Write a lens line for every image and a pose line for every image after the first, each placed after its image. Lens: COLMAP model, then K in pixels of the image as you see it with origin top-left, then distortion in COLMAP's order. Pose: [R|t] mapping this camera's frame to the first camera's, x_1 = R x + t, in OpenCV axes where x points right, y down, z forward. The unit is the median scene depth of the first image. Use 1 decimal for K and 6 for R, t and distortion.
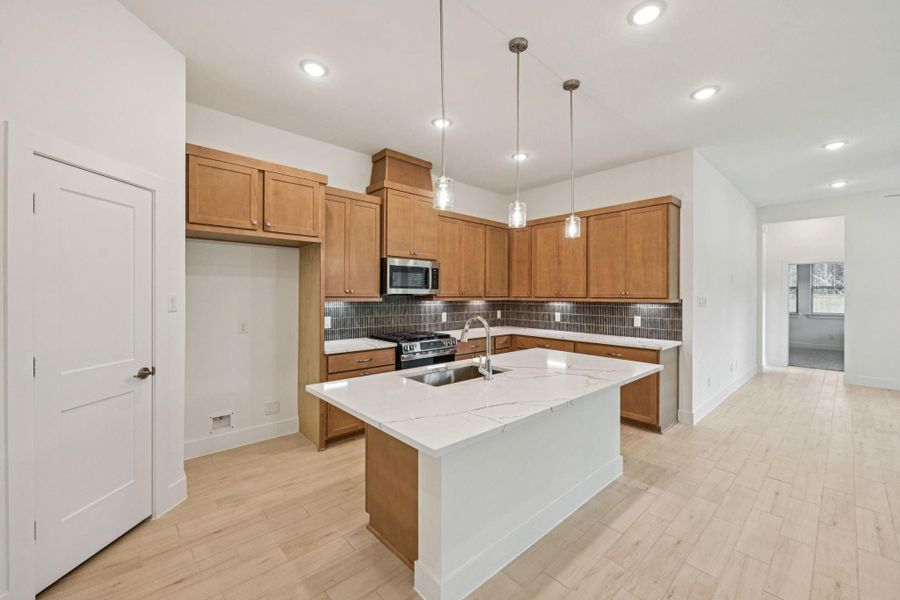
lens RADIAL K [[357.5, 0, 448.5], [0, 357.5, 293.5], [0, 0, 1]] dist [0.001097, -0.000670]
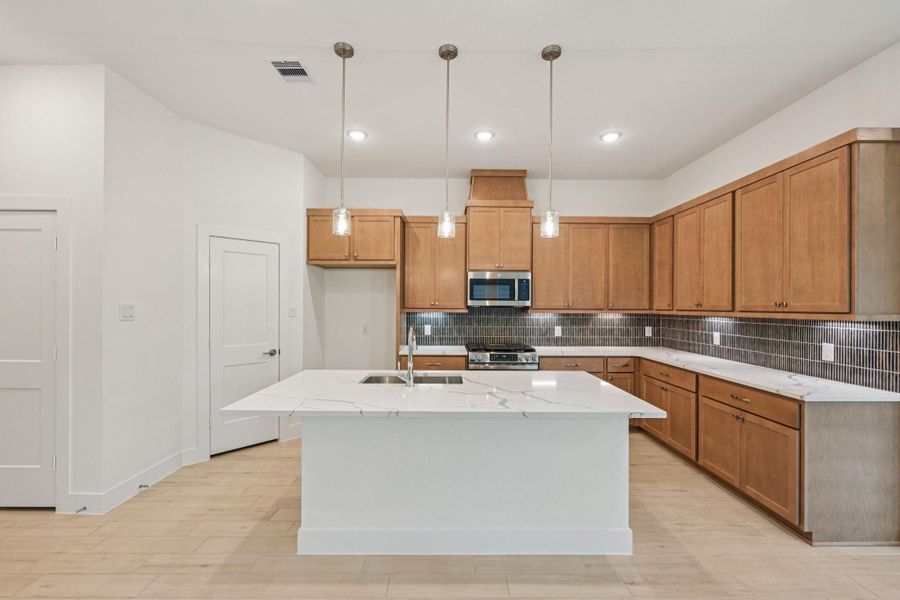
lens RADIAL K [[357.5, 0, 454.2], [0, 357.5, 306.8], [0, 0, 1]] dist [0.001097, -0.000670]
pose [[0.751612, 0.000710, -0.659605, 0.496437], [0.000271, 0.999999, 0.001385, 0.002540], [0.659605, -0.001220, 0.751611, 0.161376]]
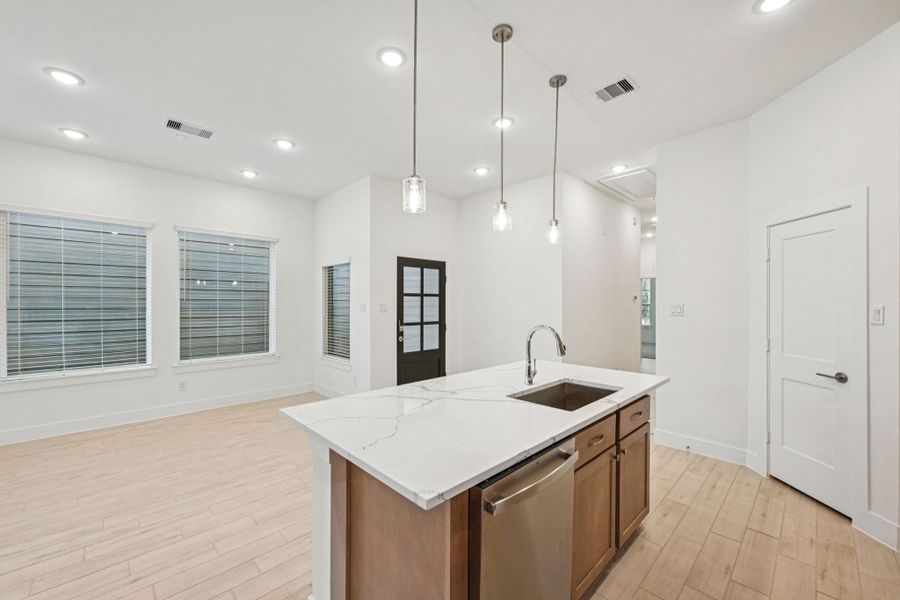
lens RADIAL K [[357.5, 0, 451.2], [0, 357.5, 300.4], [0, 0, 1]] dist [0.001097, -0.000670]
pose [[-0.998854, -0.009998, -0.046797, 0.222129], [-0.009726, 0.999934, -0.006040, 0.000810], [0.046854, -0.005578, -0.998886, 1.100714]]
